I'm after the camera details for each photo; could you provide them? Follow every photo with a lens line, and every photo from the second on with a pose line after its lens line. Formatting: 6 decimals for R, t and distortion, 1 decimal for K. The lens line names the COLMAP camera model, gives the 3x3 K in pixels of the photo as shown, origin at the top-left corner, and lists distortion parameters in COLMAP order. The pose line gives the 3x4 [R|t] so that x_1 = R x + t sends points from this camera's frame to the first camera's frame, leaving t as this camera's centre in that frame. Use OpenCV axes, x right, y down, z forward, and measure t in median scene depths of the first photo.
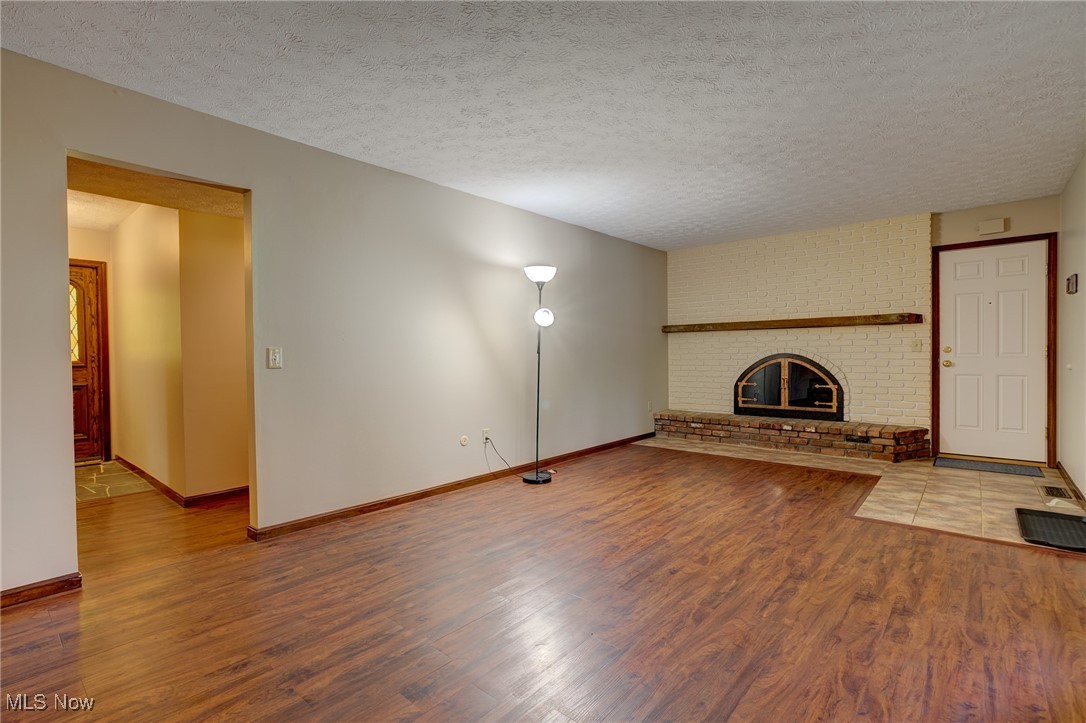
lens RADIAL K [[500.1, 0, 541.2], [0, 500.1, 357.1], [0, 0, 1]] dist [0.000963, 0.000648]
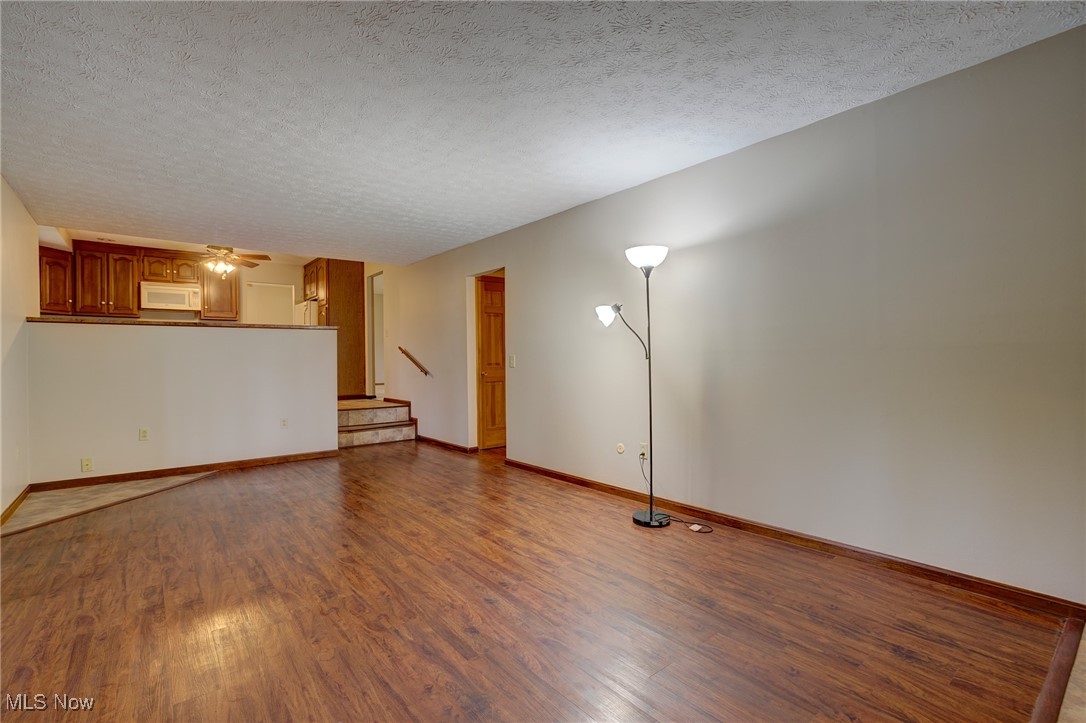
lens RADIAL K [[500.1, 0, 541.5], [0, 500.1, 366.7], [0, 0, 1]] dist [0.000963, 0.000648]
pose [[-0.179863, 0.020656, -0.983475, 1.091890], [0.010156, 0.999765, 0.019141, -0.014904], [0.983639, -0.006545, -0.180031, 1.359276]]
